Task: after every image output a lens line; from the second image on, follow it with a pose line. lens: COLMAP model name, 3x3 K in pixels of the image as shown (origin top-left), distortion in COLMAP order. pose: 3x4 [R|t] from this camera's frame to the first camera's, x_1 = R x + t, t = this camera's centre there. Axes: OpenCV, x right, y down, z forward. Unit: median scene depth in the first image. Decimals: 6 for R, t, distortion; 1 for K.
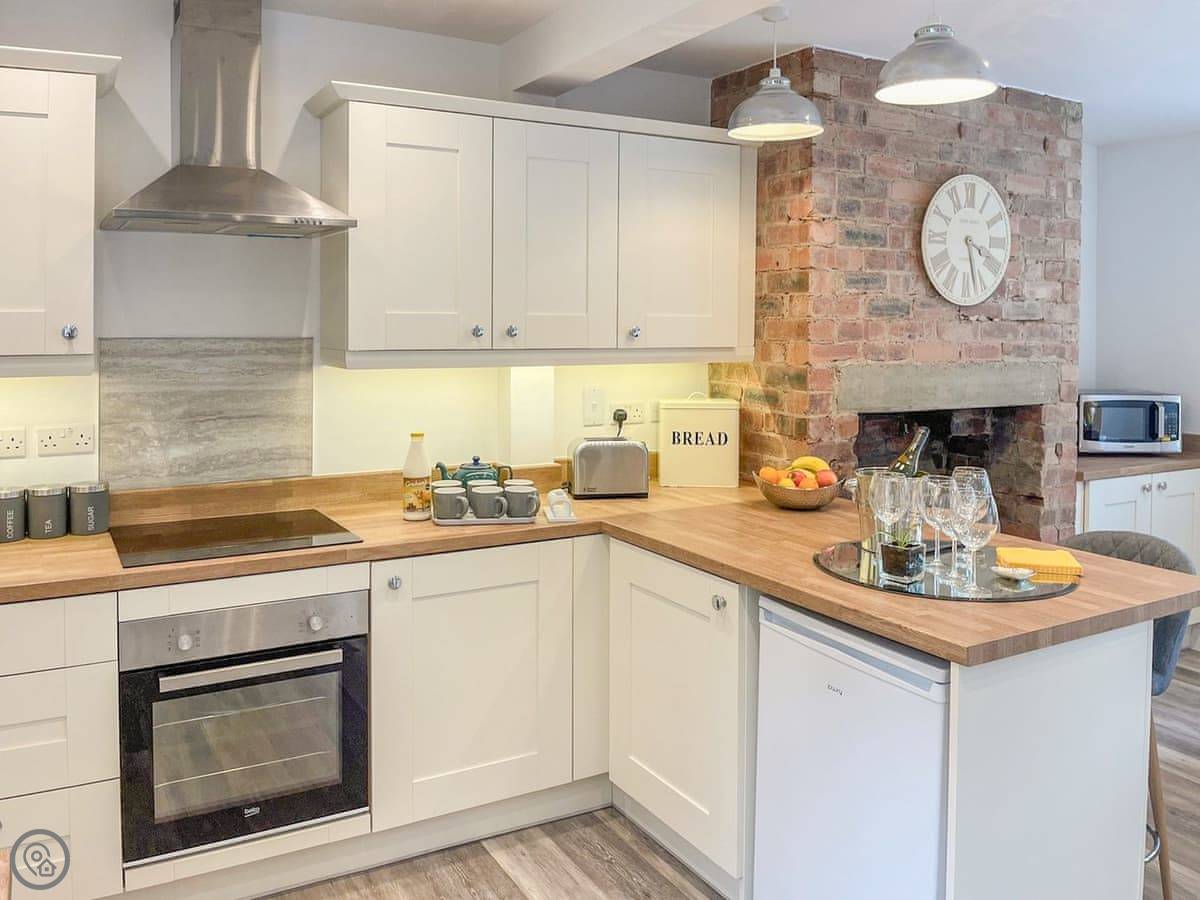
lens RADIAL K [[988.0, 0, 628.6], [0, 988.0, 339.8], [0, 0, 1]] dist [-0.027878, -0.022564]
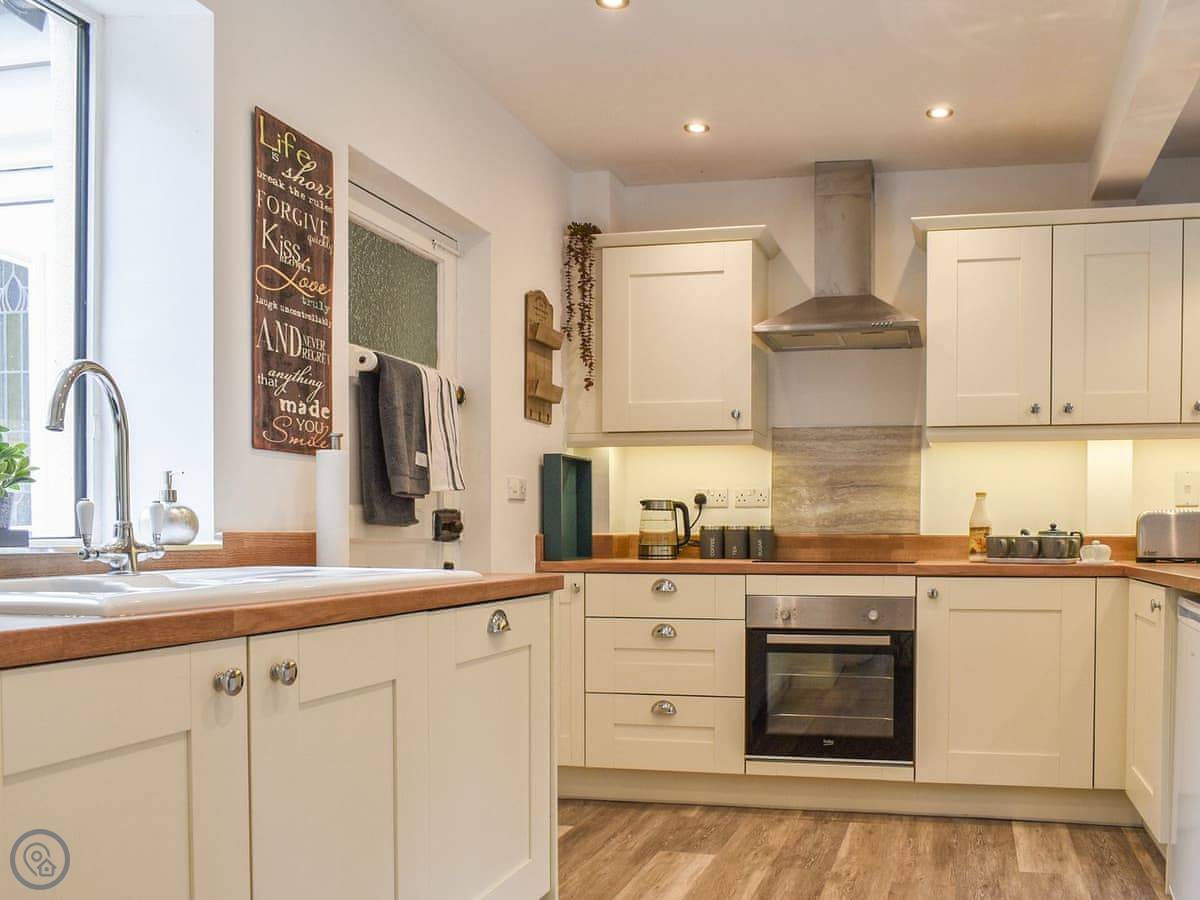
lens RADIAL K [[1047.3, 0, 739.8], [0, 1047.3, 584.0], [0, 0, 1]] dist [-0.045270, -0.010365]
pose [[0.745984, 0.030417, -0.665269, 0.393807], [-0.003141, 0.999106, 0.042158, 0.140353], [0.665957, -0.029359, 0.745412, -0.165174]]
